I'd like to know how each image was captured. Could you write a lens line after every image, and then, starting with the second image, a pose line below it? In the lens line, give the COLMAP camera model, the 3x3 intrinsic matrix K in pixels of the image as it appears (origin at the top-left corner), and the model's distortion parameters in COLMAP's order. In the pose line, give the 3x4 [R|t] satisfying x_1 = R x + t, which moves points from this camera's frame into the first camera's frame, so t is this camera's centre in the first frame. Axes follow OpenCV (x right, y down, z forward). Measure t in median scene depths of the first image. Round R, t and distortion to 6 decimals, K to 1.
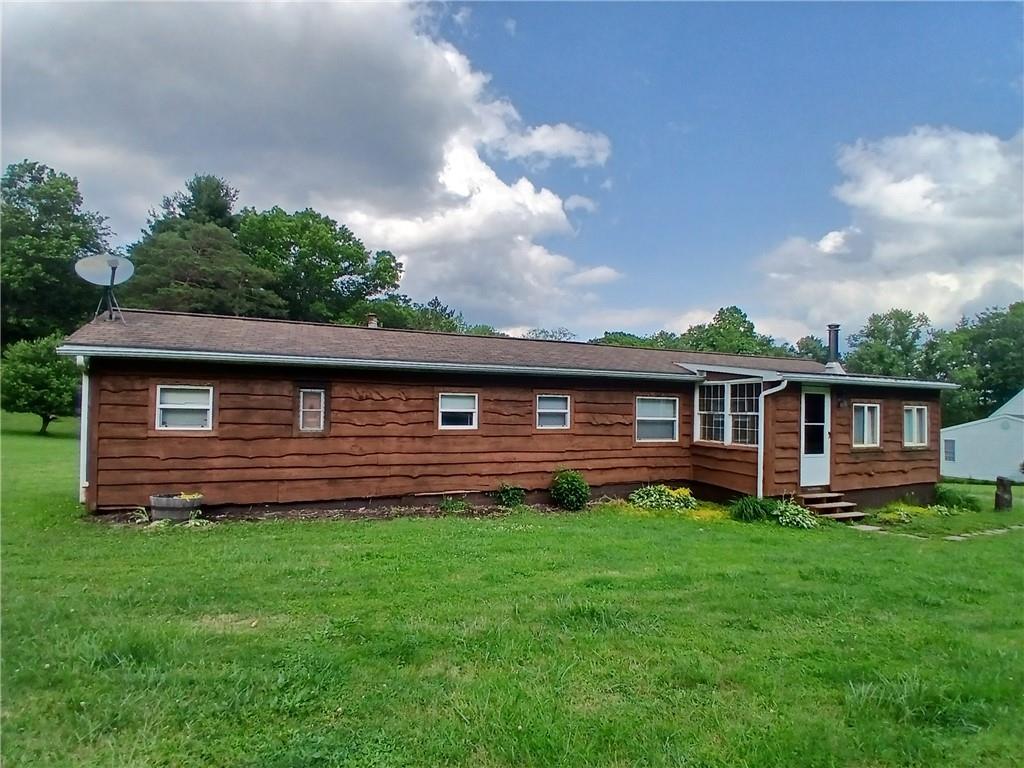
lens RADIAL K [[512.9, 0, 517.9], [0, 512.9, 389.4], [0, 0, 1]] dist [0.006399, -0.046566]
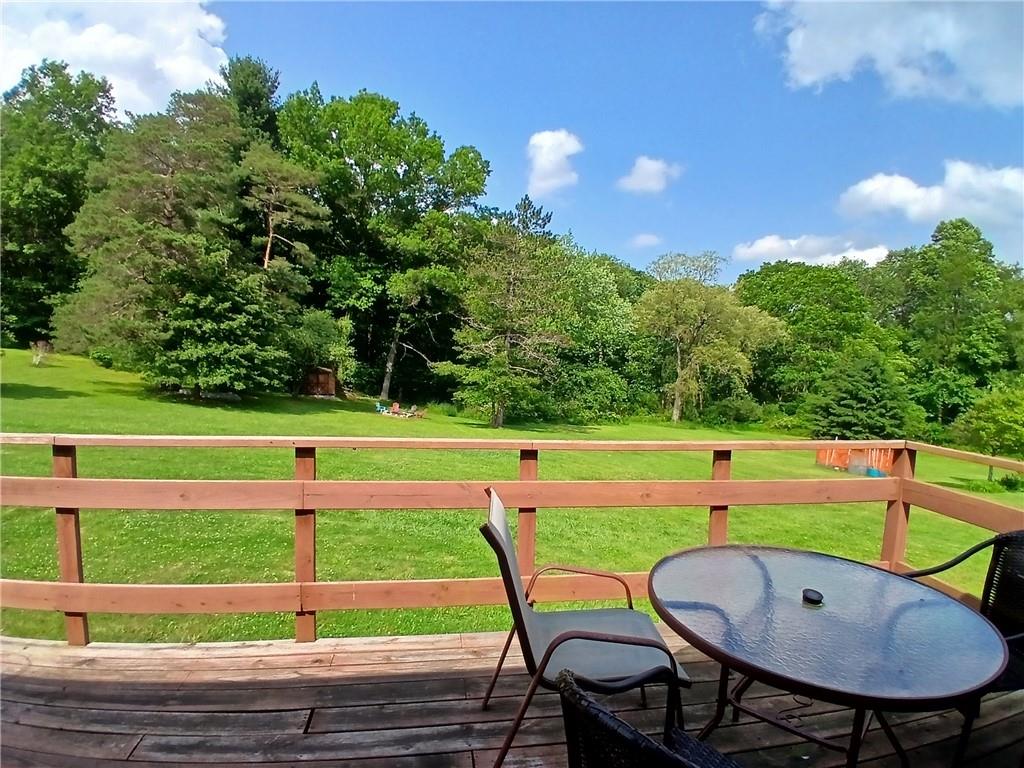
lens RADIAL K [[512.9, 0, 517.9], [0, 512.9, 389.4], [0, 0, 1]] dist [0.006399, -0.046566]
pose [[0.971572, 0.031520, -0.234636, -0.006679], [-0.008753, 0.995202, 0.097446, 0.070030], [0.236582, -0.092622, 0.967187, 1.746610]]
